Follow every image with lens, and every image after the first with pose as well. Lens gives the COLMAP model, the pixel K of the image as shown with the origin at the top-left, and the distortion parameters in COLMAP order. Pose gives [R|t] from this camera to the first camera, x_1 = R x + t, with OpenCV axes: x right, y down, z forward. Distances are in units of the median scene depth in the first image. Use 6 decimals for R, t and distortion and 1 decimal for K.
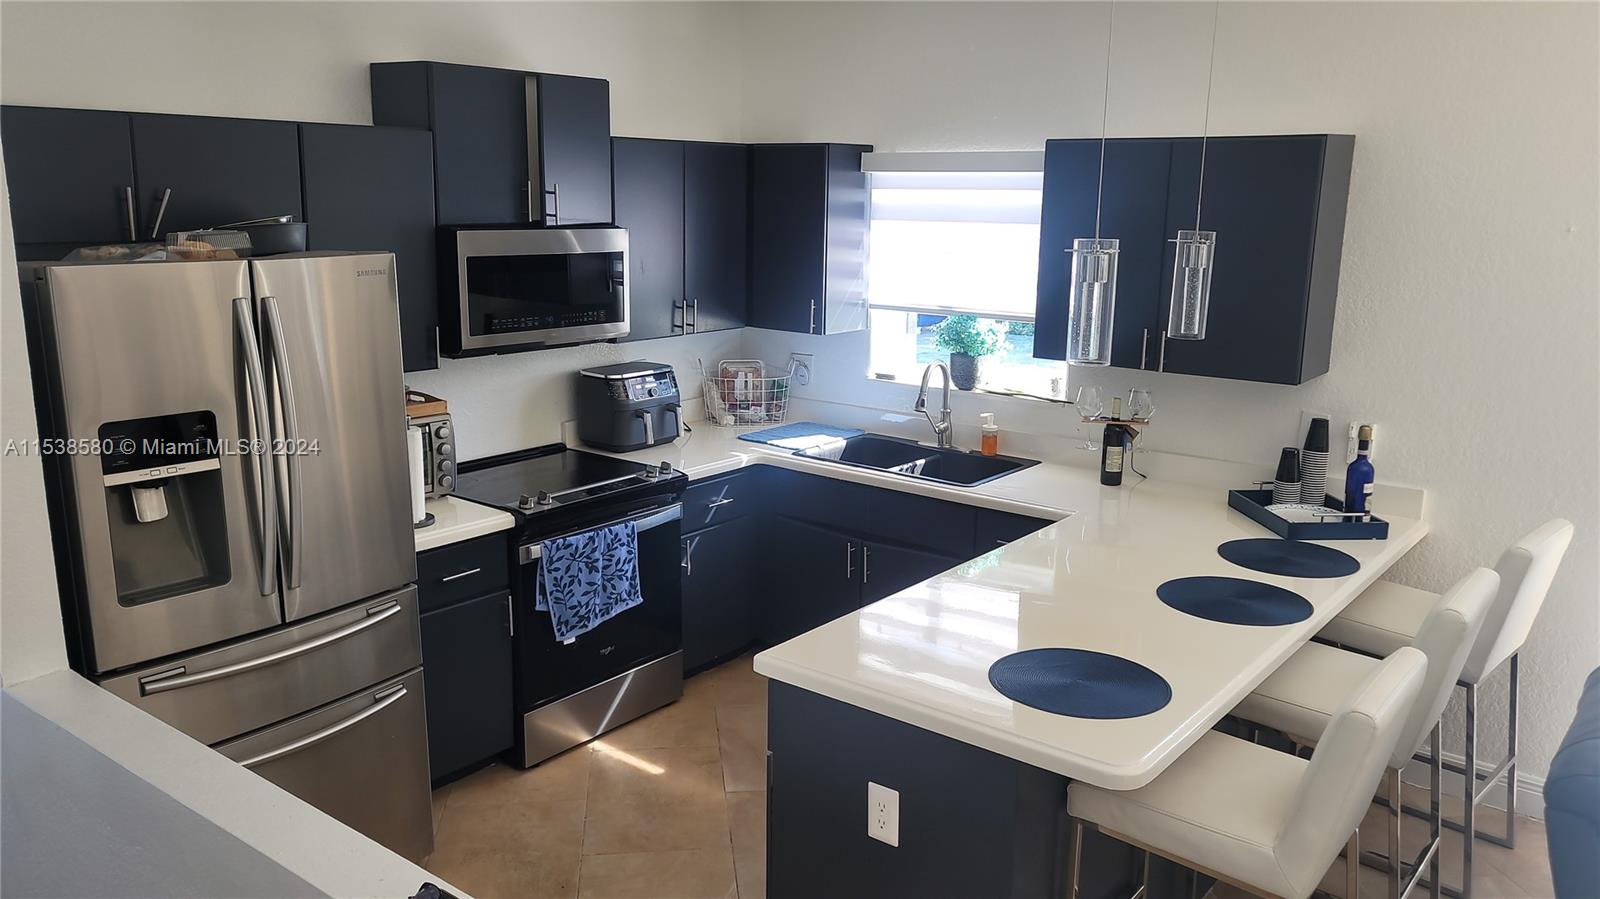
lens RADIAL K [[1218.4, 0, 789.5], [0, 1218.4, 471.5], [0, 0, 1]] dist [0.051562, -0.001928]
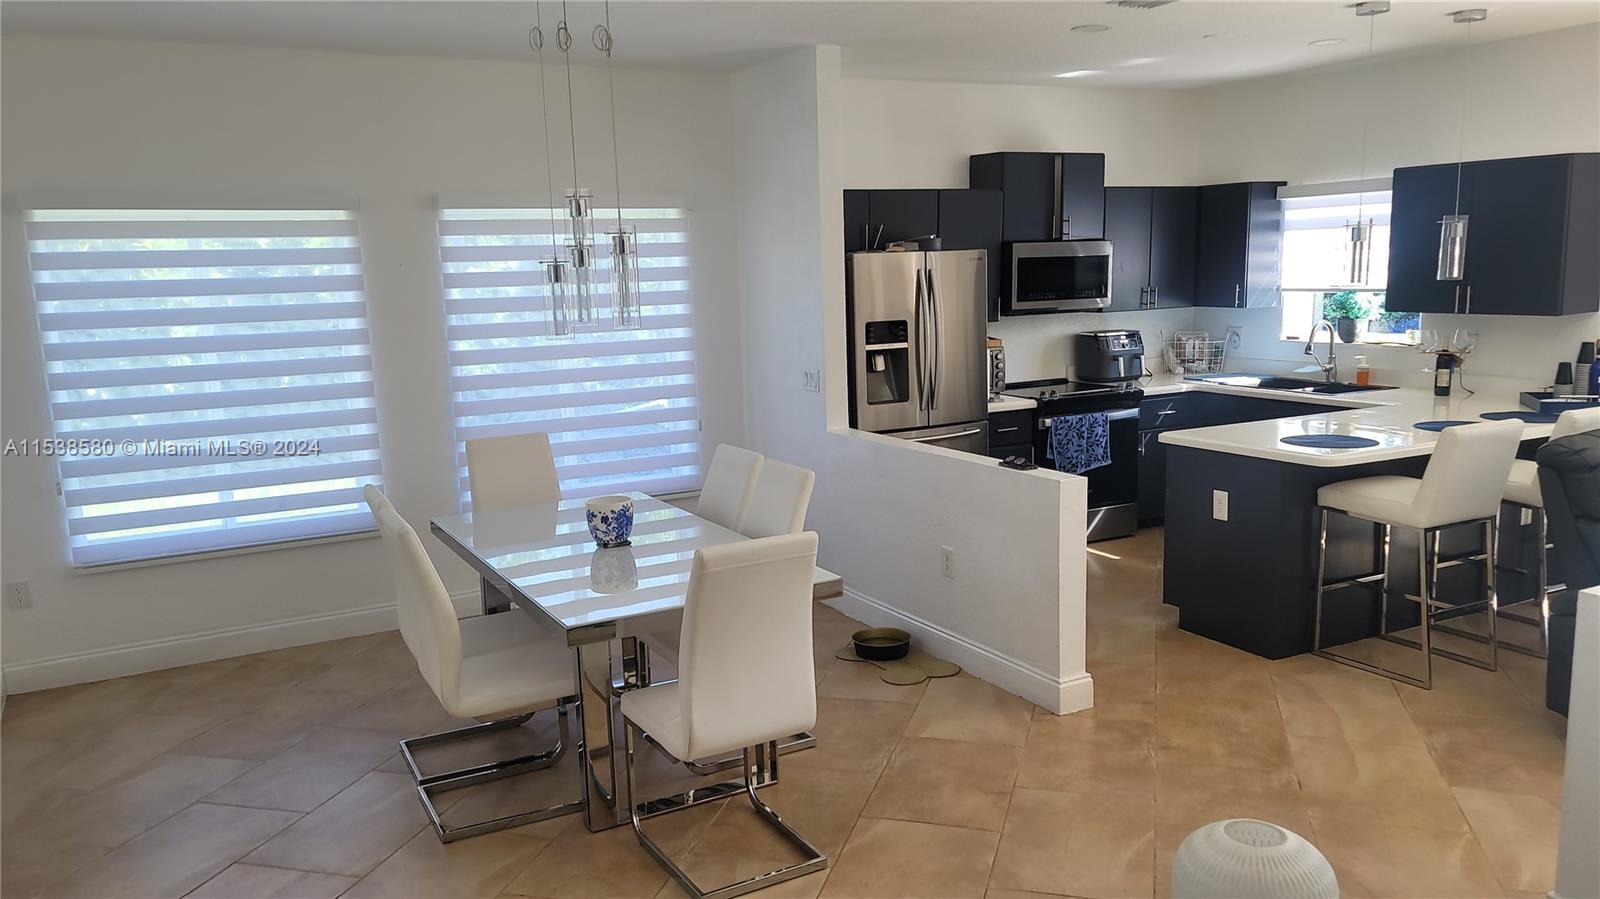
lens RADIAL K [[1218.4, 0, 789.5], [0, 1218.4, 471.5], [0, 0, 1]] dist [0.051562, -0.001928]
pose [[0.918263, 0.031392, -0.394726, 0.134296], [-0.052058, 0.997771, -0.041751, 0.210234], [0.392535, 0.058887, 0.917850, -0.693599]]
